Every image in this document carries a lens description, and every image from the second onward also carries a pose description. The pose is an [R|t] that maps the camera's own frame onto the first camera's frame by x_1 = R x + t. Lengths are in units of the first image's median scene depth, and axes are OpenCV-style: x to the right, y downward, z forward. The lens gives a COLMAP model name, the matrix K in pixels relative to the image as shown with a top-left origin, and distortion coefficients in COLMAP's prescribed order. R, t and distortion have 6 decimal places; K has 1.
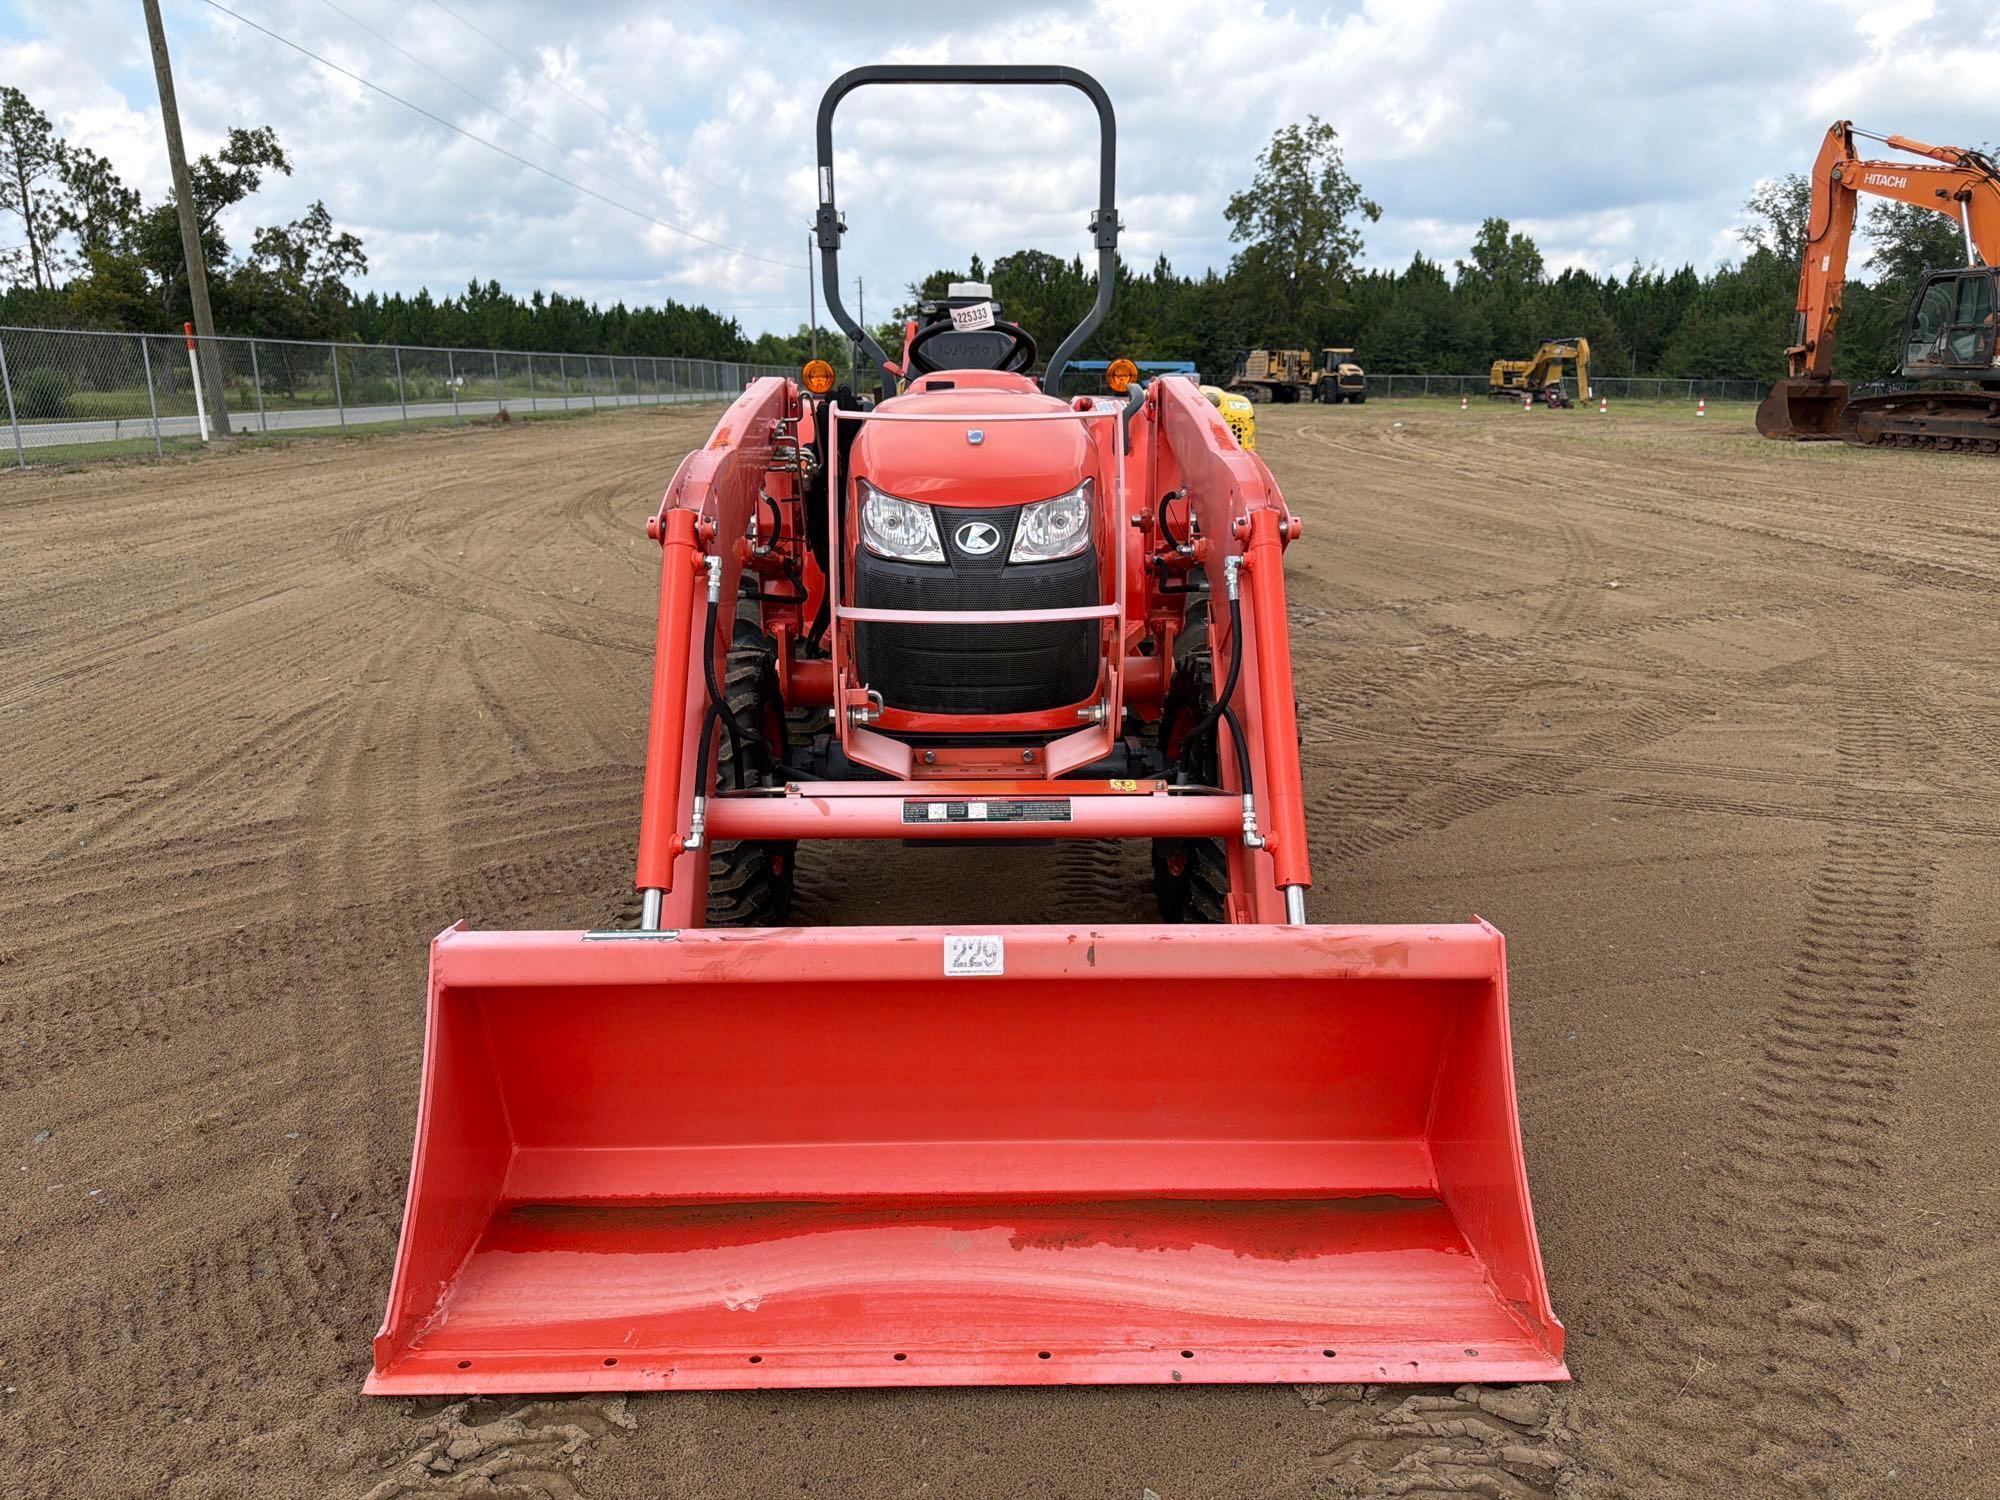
lens RADIAL K [[1431.6, 0, 1000.0], [0, 1431.6, 750.0], [0, 0, 1]] dist [0.021353, -0.026849]
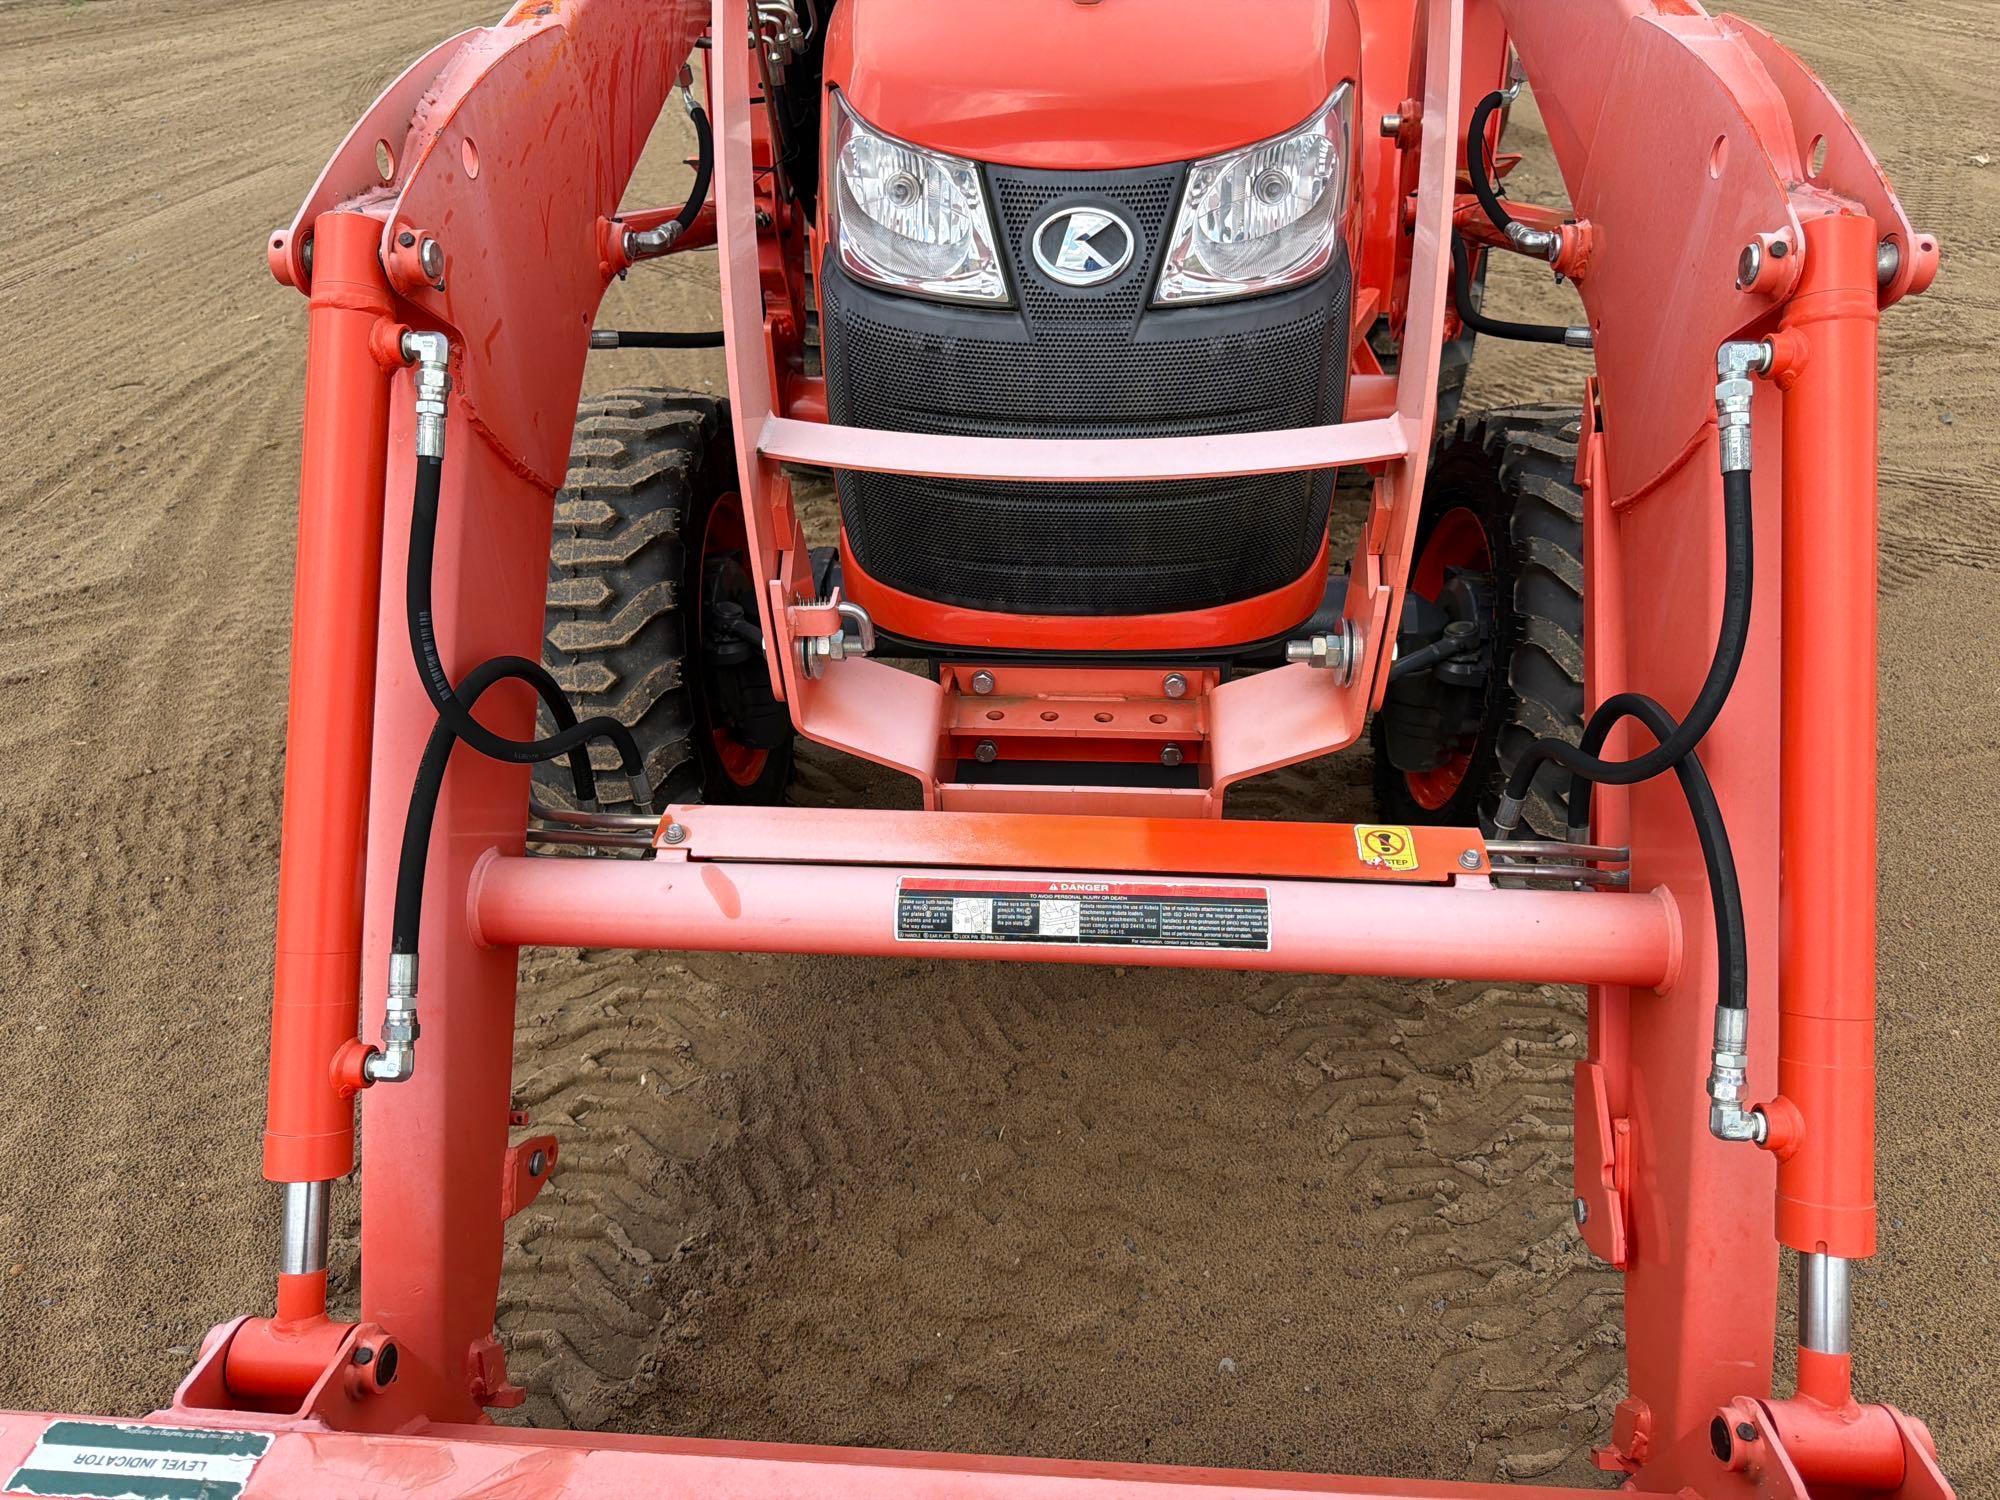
lens RADIAL K [[1415.7, 0, 1009.4], [0, 1415.7, 753.0], [0, 0, 1]] dist [-0.006323, -0.000124]
pose [[0.995680, 0.037038, -0.085139, 0.002478], [-0.009234, 0.951943, 0.306137, -0.078690], [0.092386, -0.304029, 0.948173, 0.321460]]
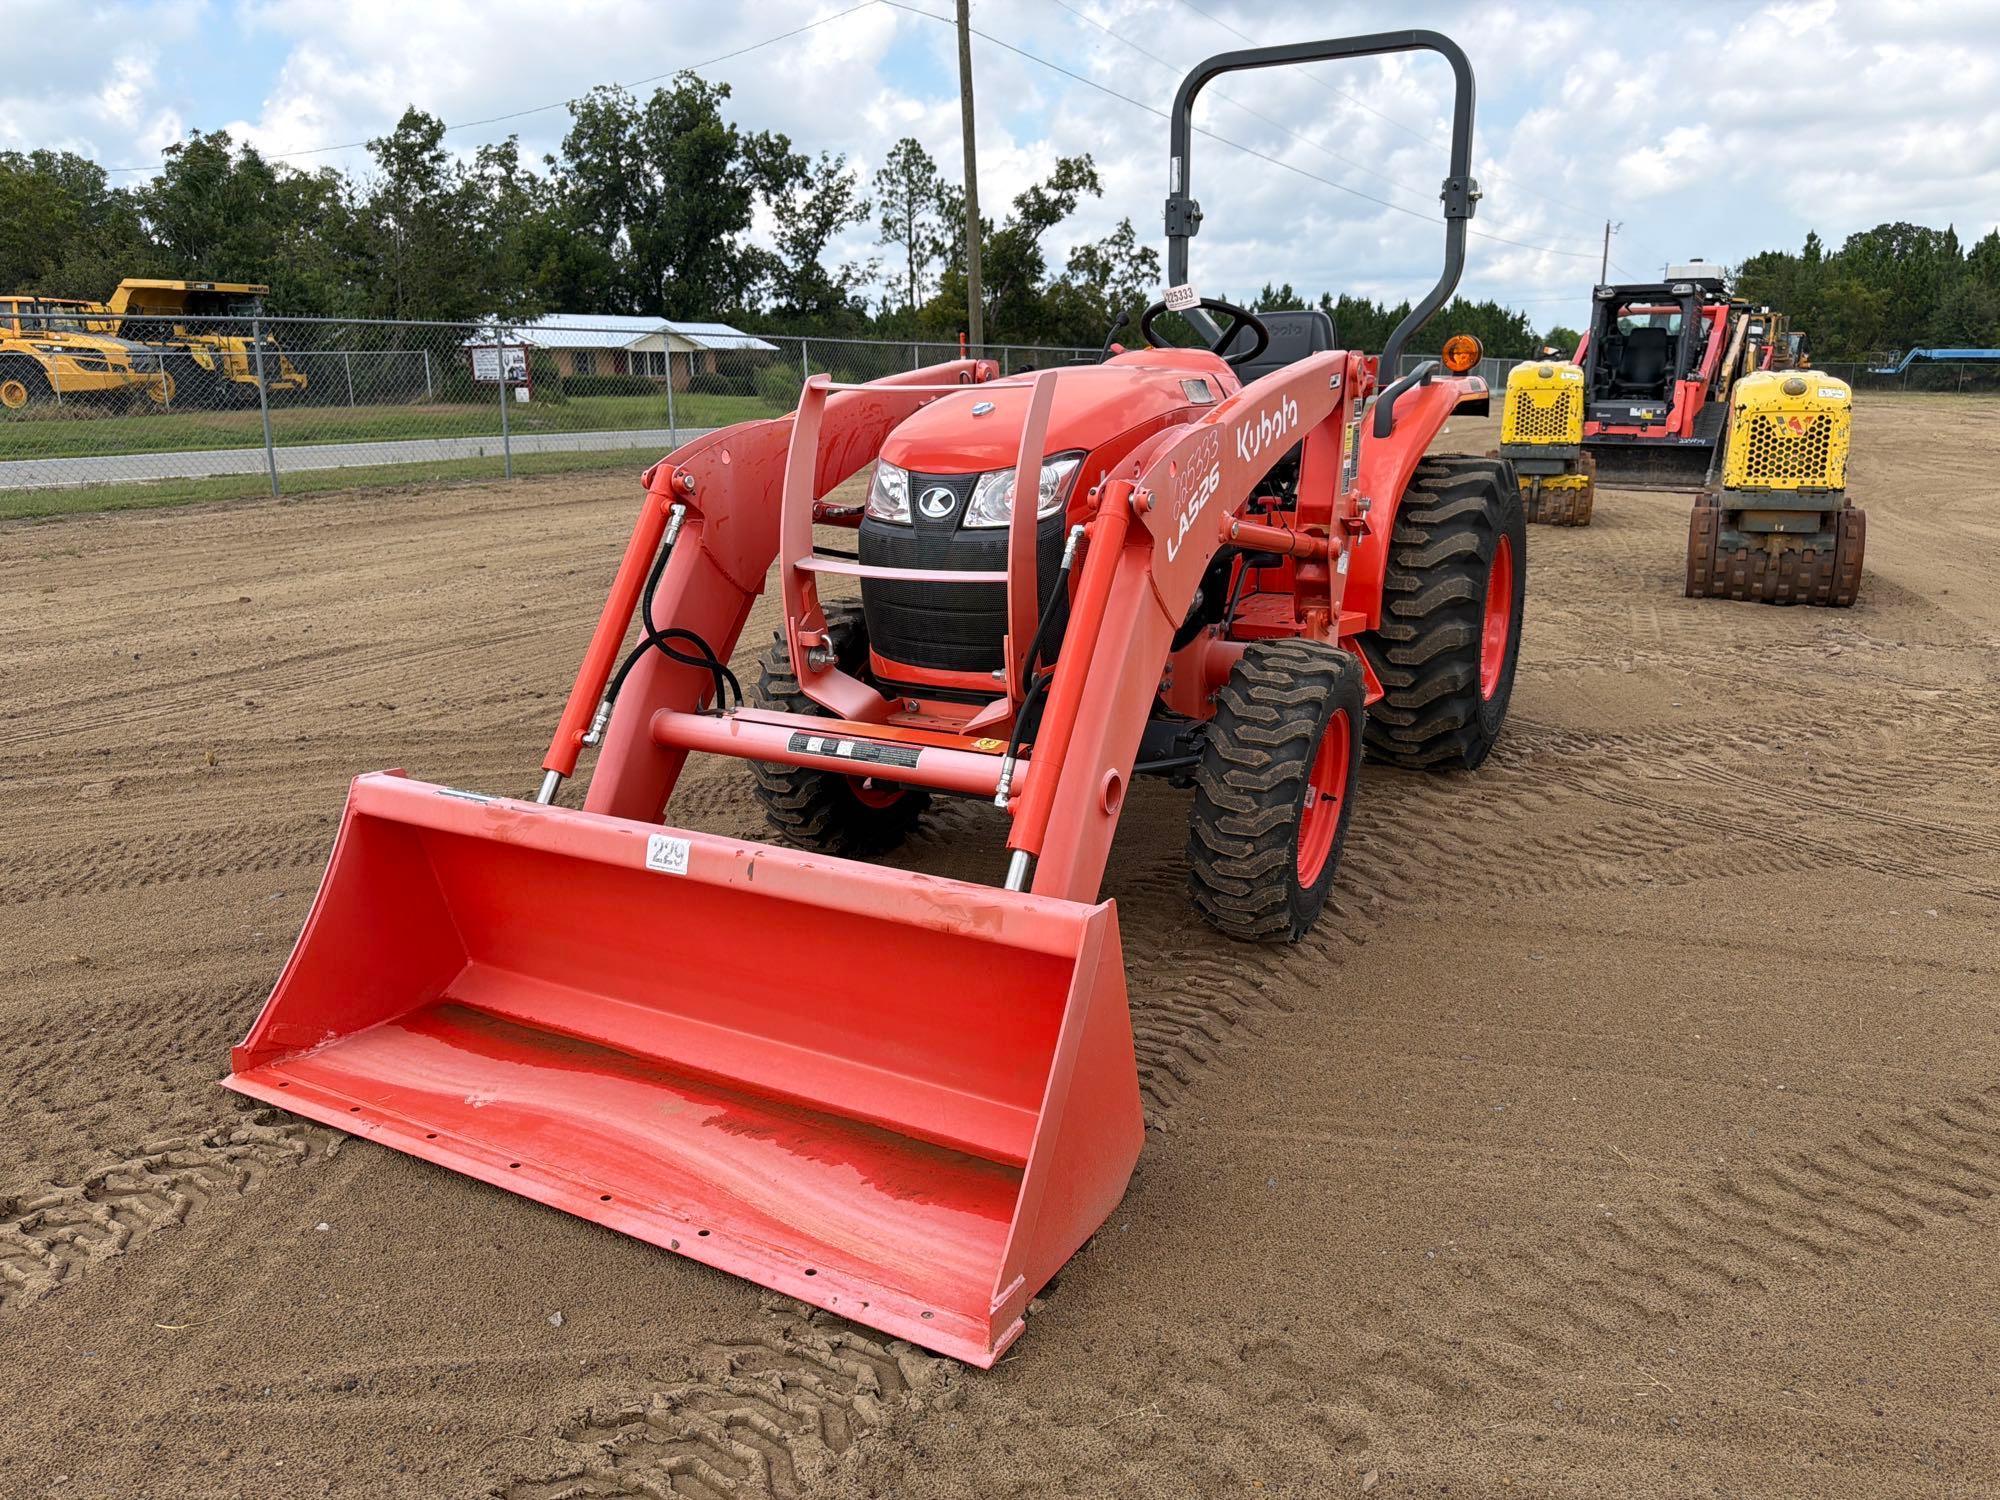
lens RADIAL K [[1414.6, 0, 1004.6], [0, 1414.6, 771.3], [0, 0, 1]] dist [0.062760, -0.086382]
pose [[0.861986, 0.128115, -0.490475, 0.337901], [-0.120734, 0.991580, 0.046823, -0.002976], [0.492344, 0.018856, 0.870196, 0.066572]]
